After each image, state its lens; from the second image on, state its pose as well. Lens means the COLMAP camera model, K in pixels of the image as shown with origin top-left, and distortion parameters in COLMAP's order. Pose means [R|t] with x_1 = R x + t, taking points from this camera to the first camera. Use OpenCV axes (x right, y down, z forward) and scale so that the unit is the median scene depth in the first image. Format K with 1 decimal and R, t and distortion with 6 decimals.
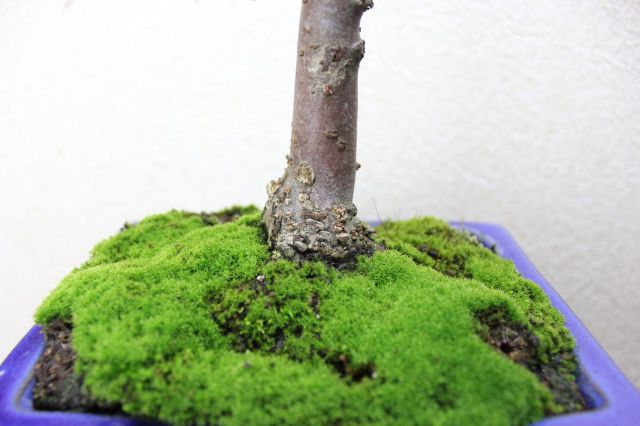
lens RADIAL K [[541.5, 0, 321.3], [0, 541.5, 253.1], [0, 0, 1]] dist [-0.138198, 0.077807]
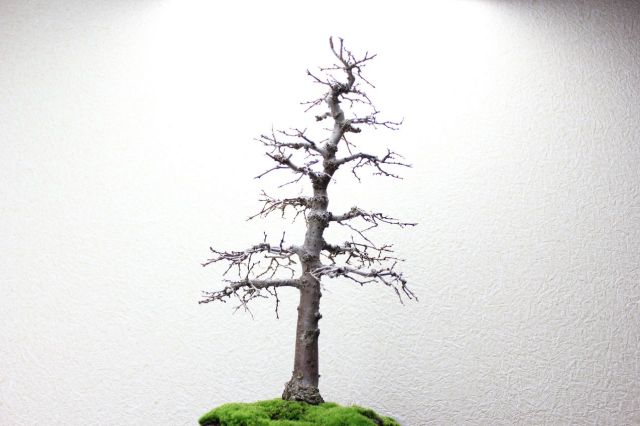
lens RADIAL K [[531.0, 0, 316.6], [0, 531.0, 210.6], [0, 0, 1]] dist [-0.146124, 0.116546]
pose [[0.999654, -0.013365, 0.022668, 0.004526], [0.024734, 0.771243, -0.636060, 0.477278], [-0.008982, 0.636401, 0.771306, -0.838264]]
